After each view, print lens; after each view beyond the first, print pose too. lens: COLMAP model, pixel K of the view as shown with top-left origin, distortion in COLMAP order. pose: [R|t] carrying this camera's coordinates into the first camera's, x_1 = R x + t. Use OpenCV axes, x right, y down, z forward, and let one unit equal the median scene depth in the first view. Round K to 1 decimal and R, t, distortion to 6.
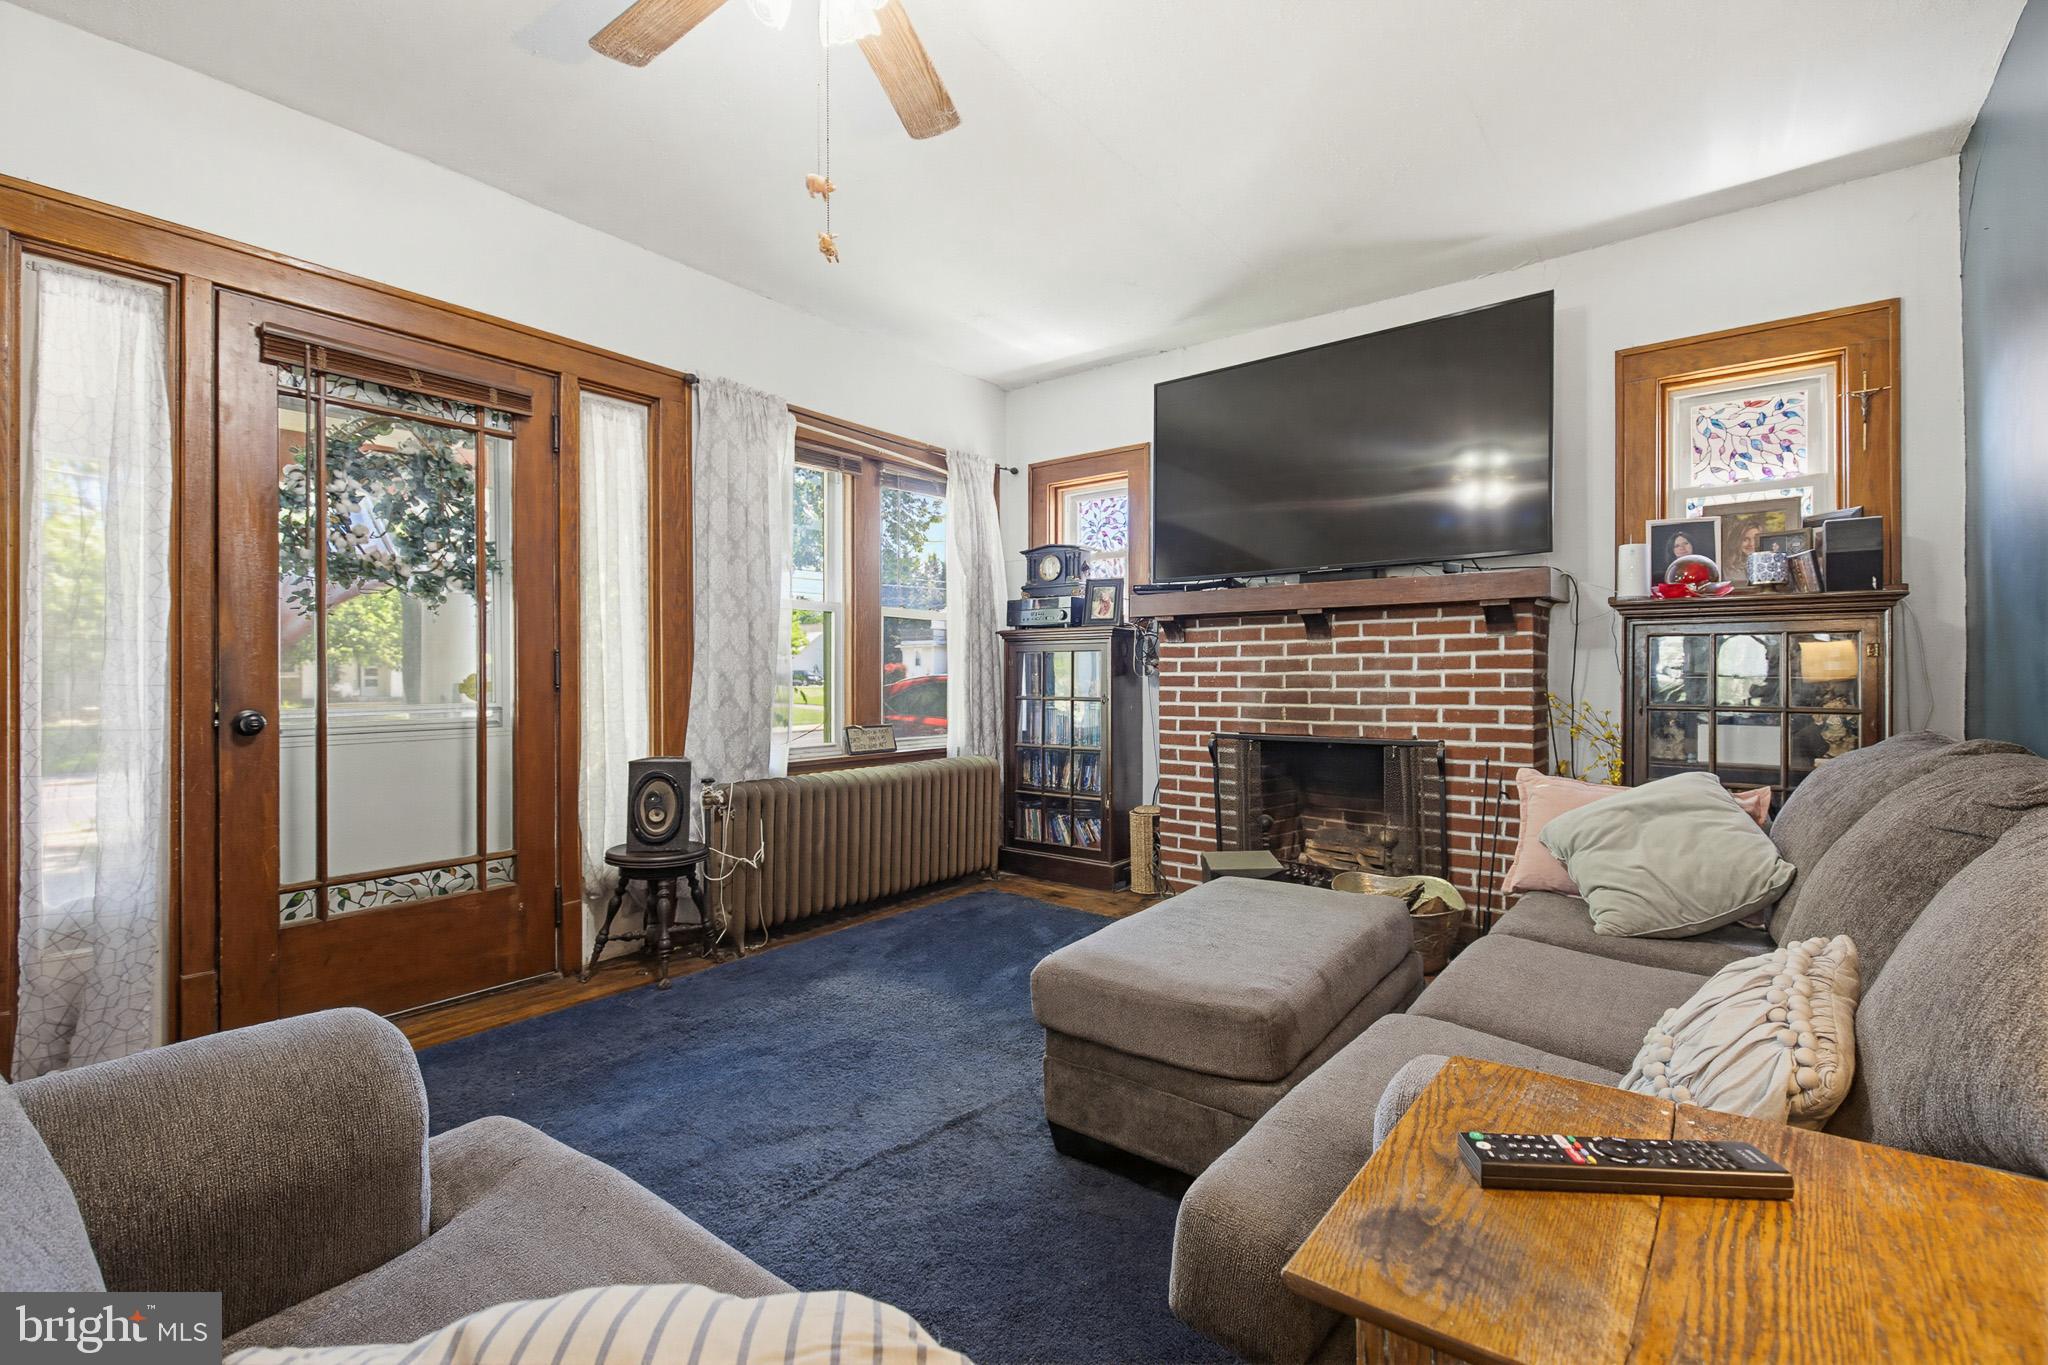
lens RADIAL K [[903.5, 0, 1024.0], [0, 903.5, 682.5], [0, 0, 1]] dist [-0.000603, -0.000108]
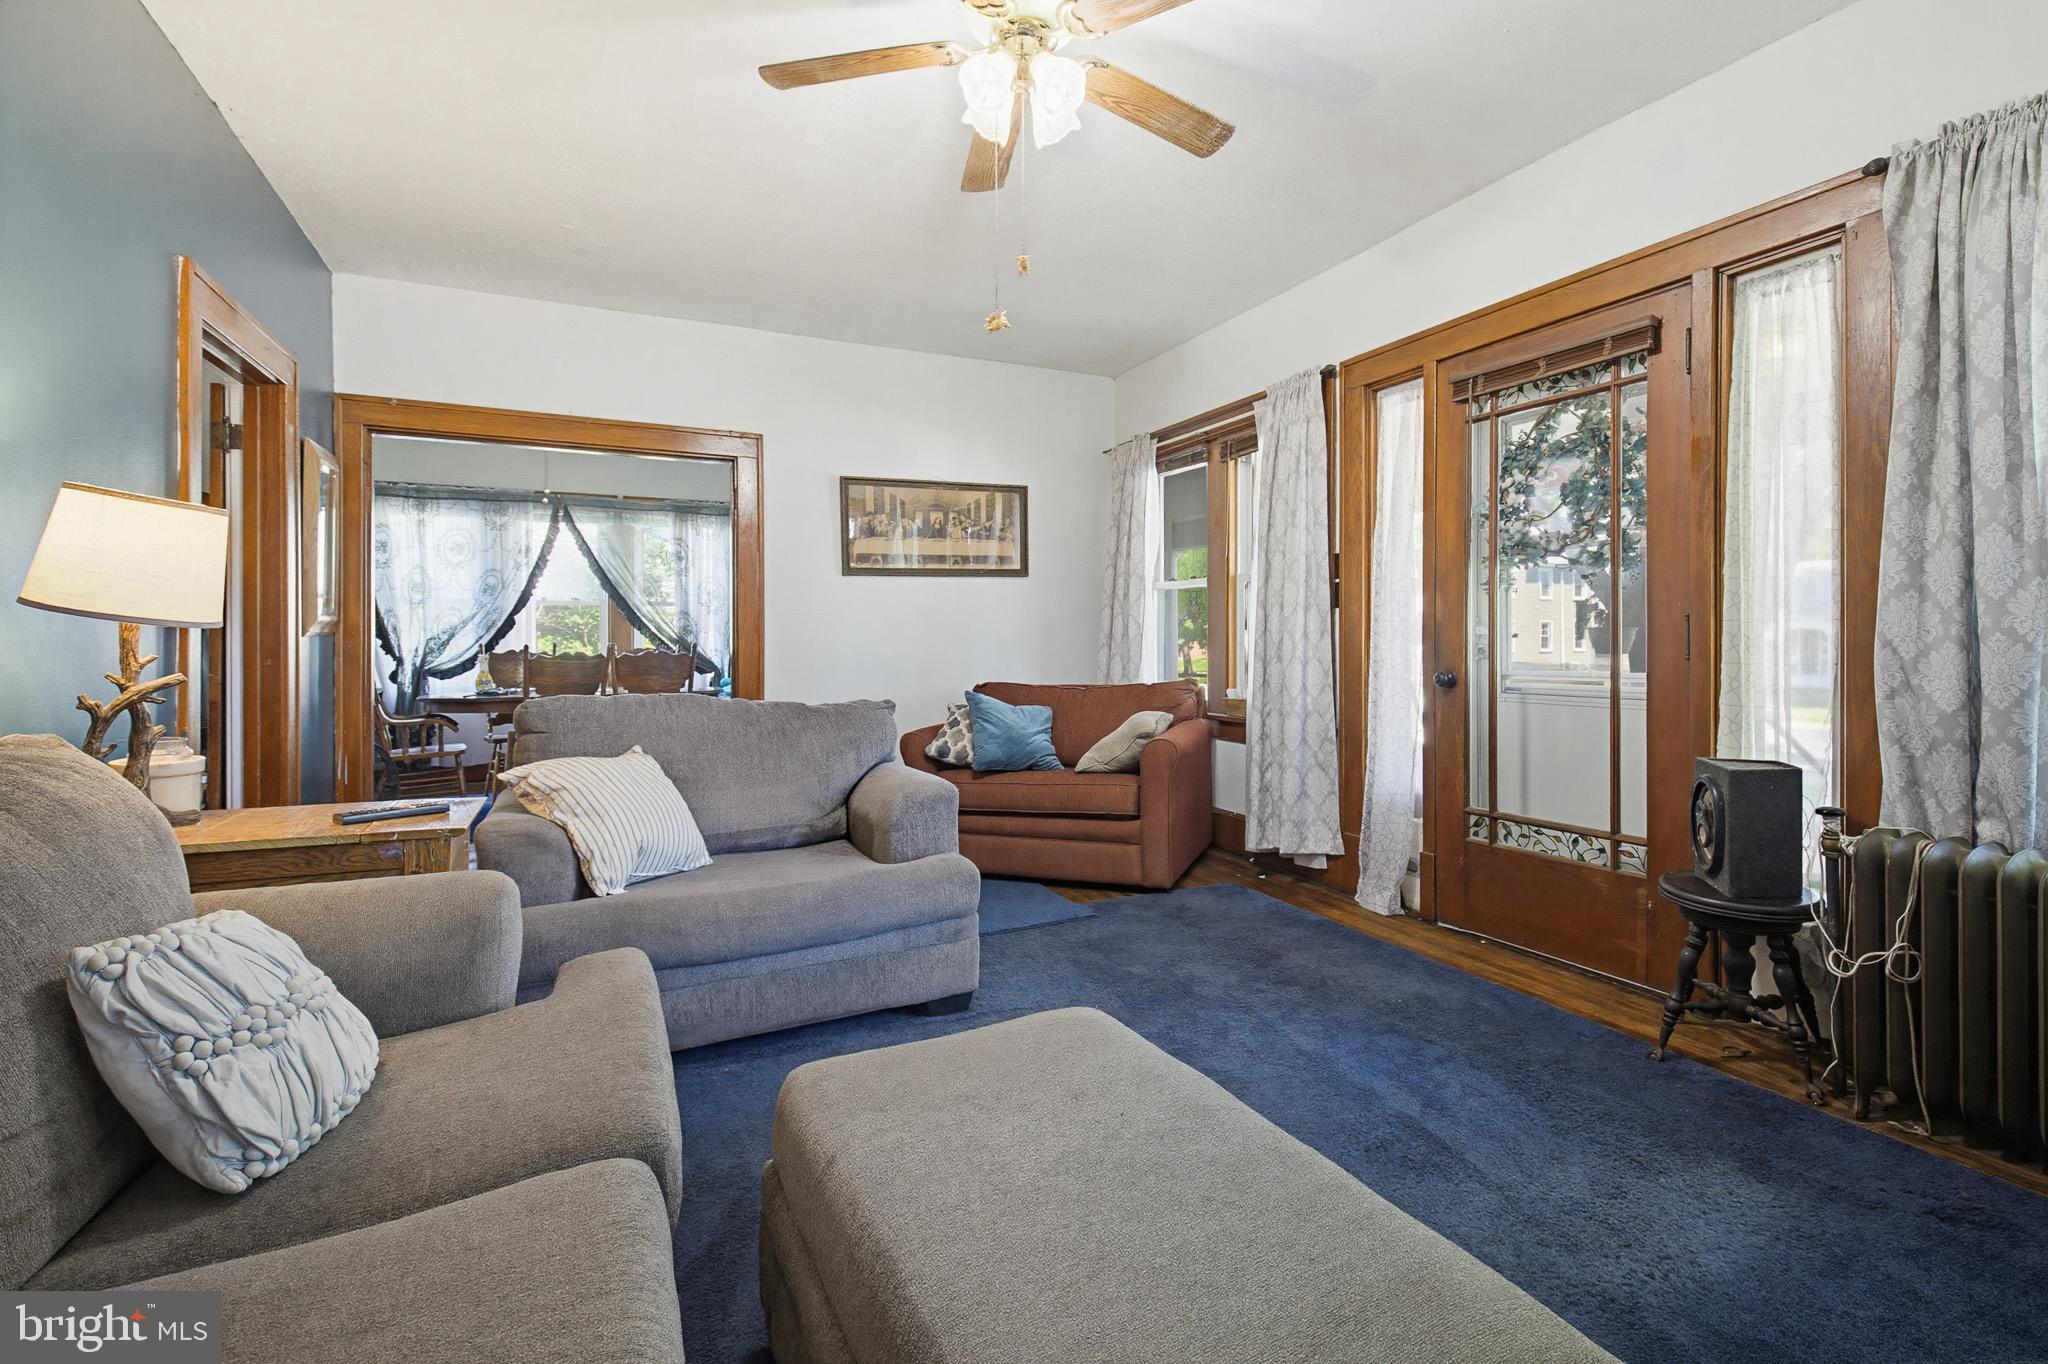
lens RADIAL K [[867.0, 0, 1025.7], [0, 867.0, 635.7], [0, 0, 1]] dist [-0.000200, 0.000013]
pose [[-0.428027, -0.000862, -0.903765, 0.498029], [0.000158, 0.999999, -0.001028, -0.015678], [0.903766, -0.000583, -0.428027, 0.855161]]
